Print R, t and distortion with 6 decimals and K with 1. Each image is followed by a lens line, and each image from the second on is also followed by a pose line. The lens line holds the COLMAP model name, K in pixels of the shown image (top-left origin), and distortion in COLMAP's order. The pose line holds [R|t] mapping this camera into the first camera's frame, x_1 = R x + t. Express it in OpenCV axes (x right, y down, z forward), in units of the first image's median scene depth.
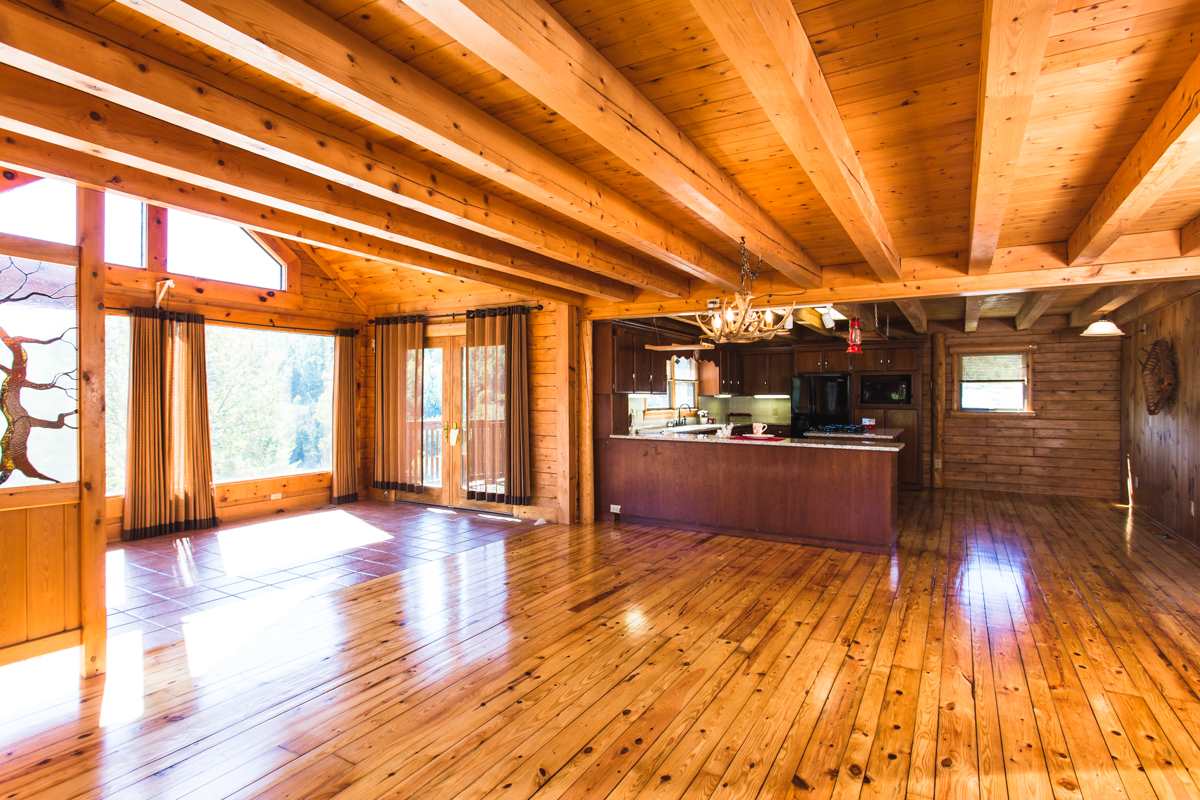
lens RADIAL K [[635.4, 0, 603.3], [0, 635.4, 399.3], [0, 0, 1]] dist [0.002049, 0.000146]
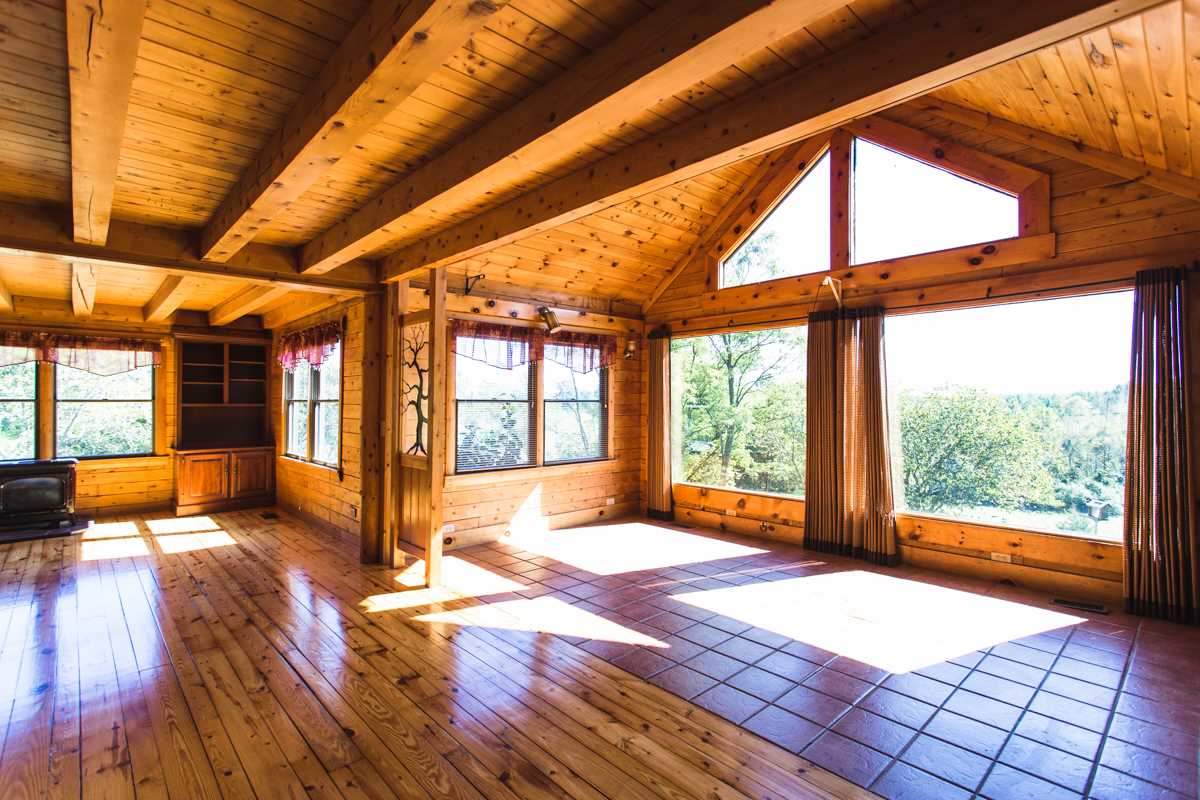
lens RADIAL K [[570.7, 0, 602.5], [0, 570.7, 396.6], [0, 0, 1]] dist [0.009540, 0.000084]
pose [[-0.301388, -0.011962, -0.953427, 0.183179], [-0.004876, 0.999928, -0.011004, -0.003482], [0.953489, 0.001332, -0.301424, 0.855609]]
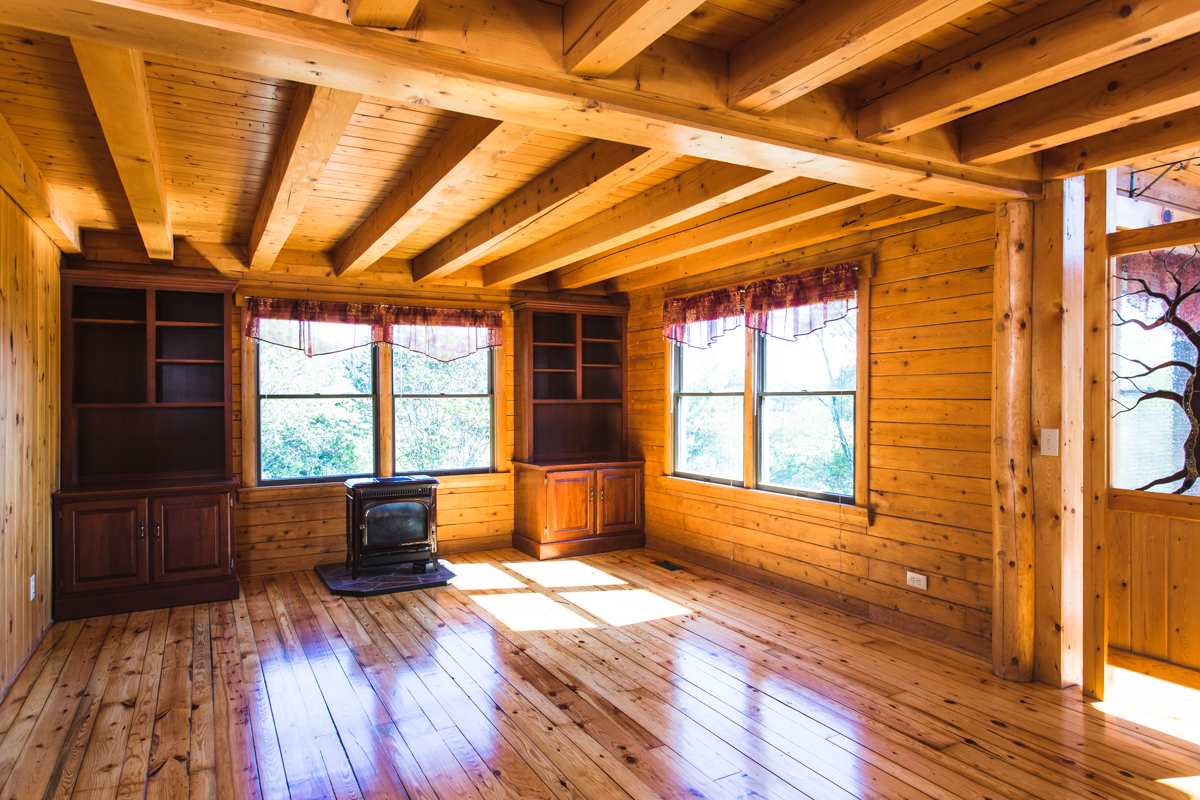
lens RADIAL K [[727.5, 0, 602.5], [0, 727.5, 395.8], [0, 0, 1]] dist [0.003662, 0.001985]
pose [[-0.518902, -0.000855, -0.854834, 0.175852], [0.001177, 0.999998, -0.001714, -0.001245], [0.854833, -0.001896, -0.518900, 0.356017]]
